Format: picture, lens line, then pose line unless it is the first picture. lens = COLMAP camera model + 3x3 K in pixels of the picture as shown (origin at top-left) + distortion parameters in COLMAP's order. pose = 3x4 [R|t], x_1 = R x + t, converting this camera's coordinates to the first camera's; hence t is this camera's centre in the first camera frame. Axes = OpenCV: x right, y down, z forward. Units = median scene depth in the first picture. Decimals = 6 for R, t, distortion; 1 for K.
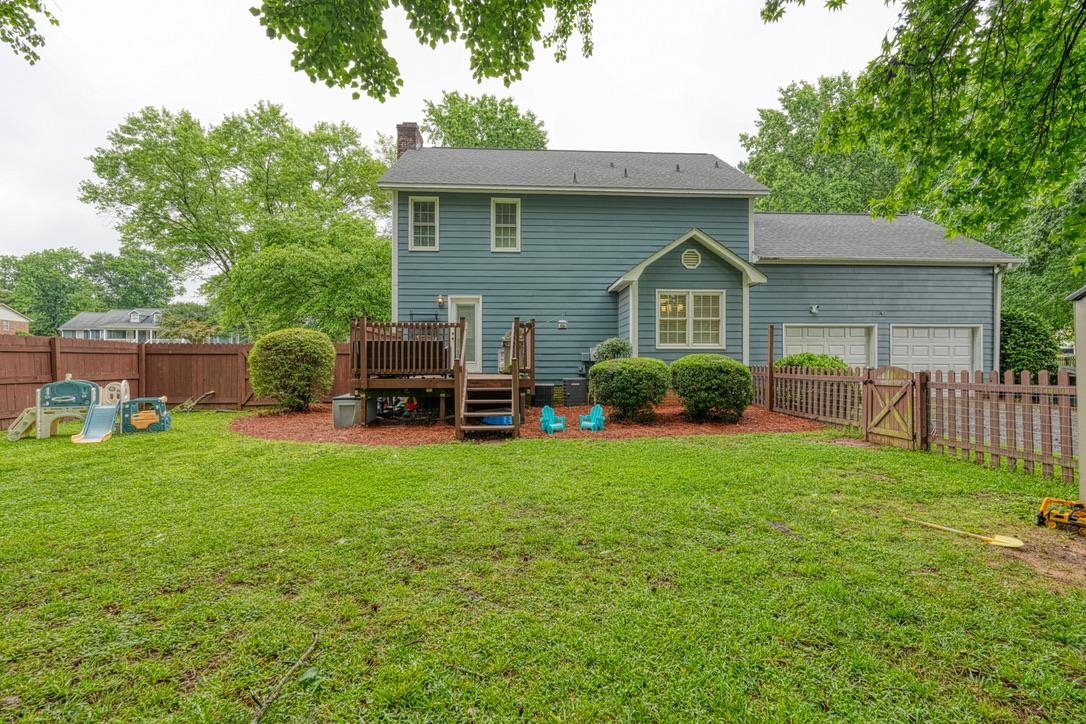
lens RADIAL K [[475.9, 0, 546.3], [0, 475.9, 369.4], [0, 0, 1]] dist [-0.002139, -0.000075]
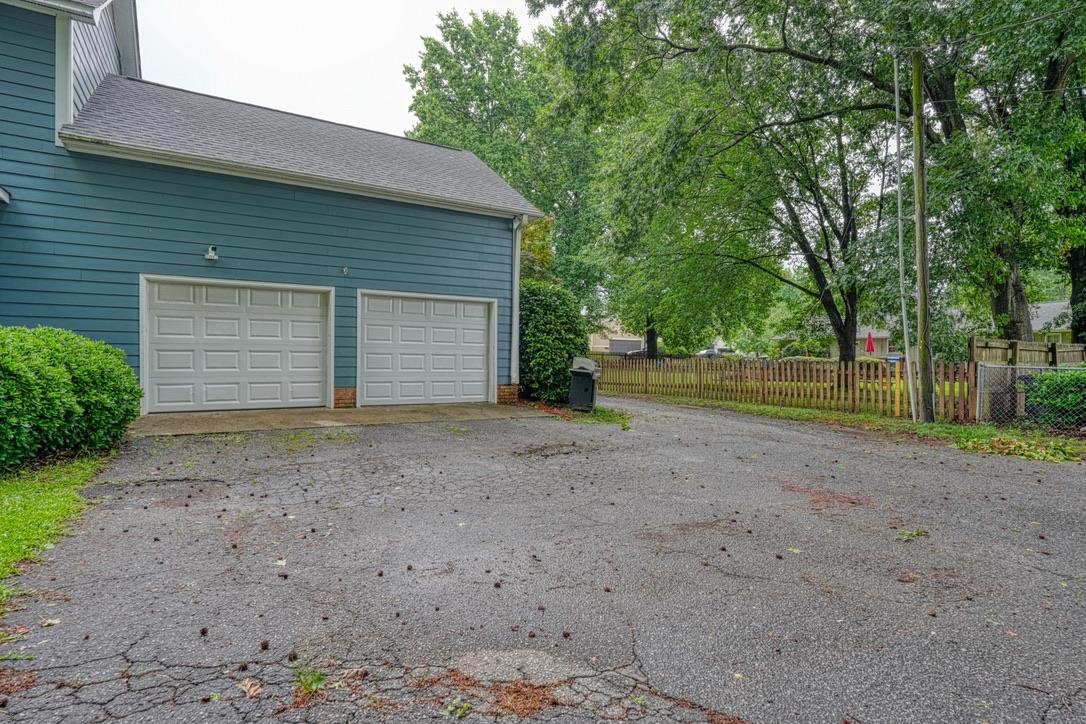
lens RADIAL K [[555.2, 0, 540.0], [0, 555.2, 363.1], [0, 0, 1]] dist [0.000826, 0.000088]
pose [[0.888174, 0.005963, 0.459469, 0.602854], [-0.006658, 0.999978, -0.000107, 0.000440], [-0.459460, -0.002965, 0.888194, 0.239803]]
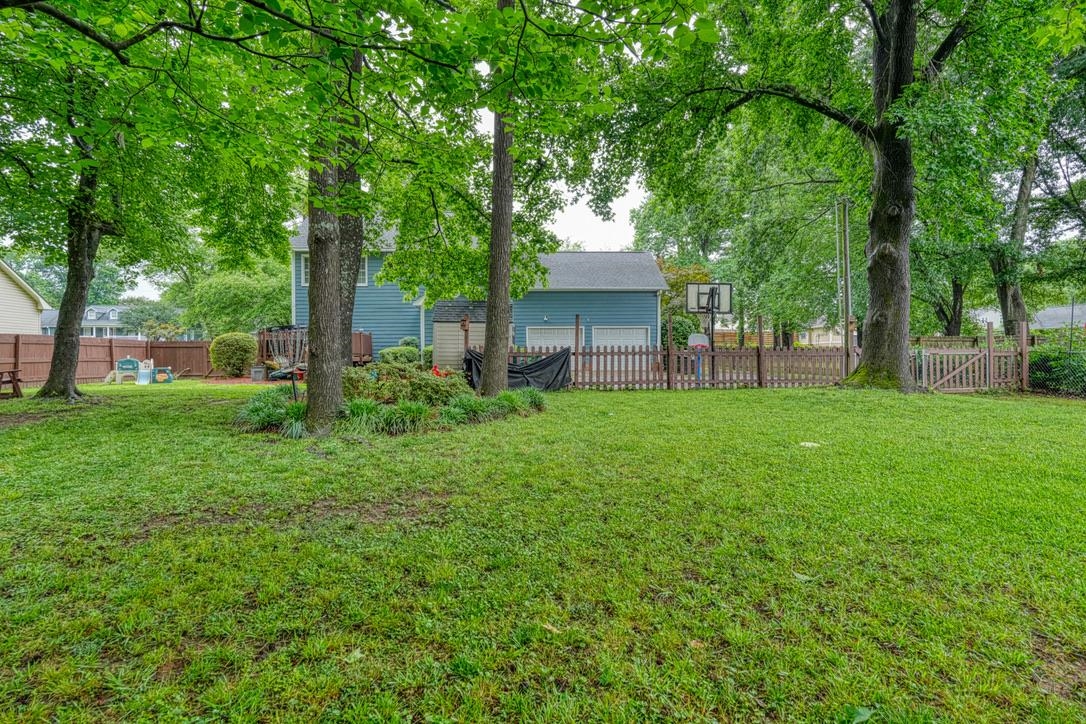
lens RADIAL K [[555.2, 0, 539.9], [0, 555.2, 364.4], [0, 0, 1]] dist [0.000826, 0.000088]
pose [[0.999926, -0.006237, -0.010430, 0.578654], [0.006184, 0.999968, -0.005080, 0.047524], [0.010462, 0.005015, 0.999933, -0.974341]]
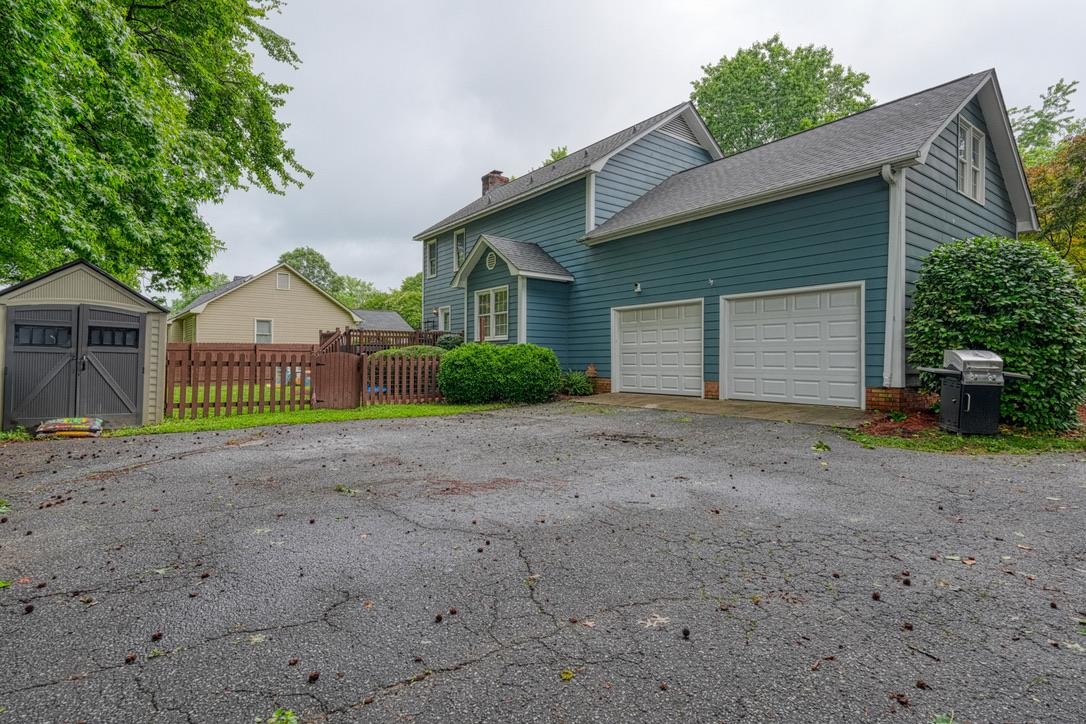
lens RADIAL K [[555.2, 0, 537.2], [0, 555.2, 354.9], [0, 0, 1]] dist [0.000826, 0.000088]
pose [[0.569320, -0.007117, -0.822085, 1.253896], [-0.002544, 0.999942, -0.010418, 0.002078], [0.822112, 0.008023, 0.569269, 0.299510]]
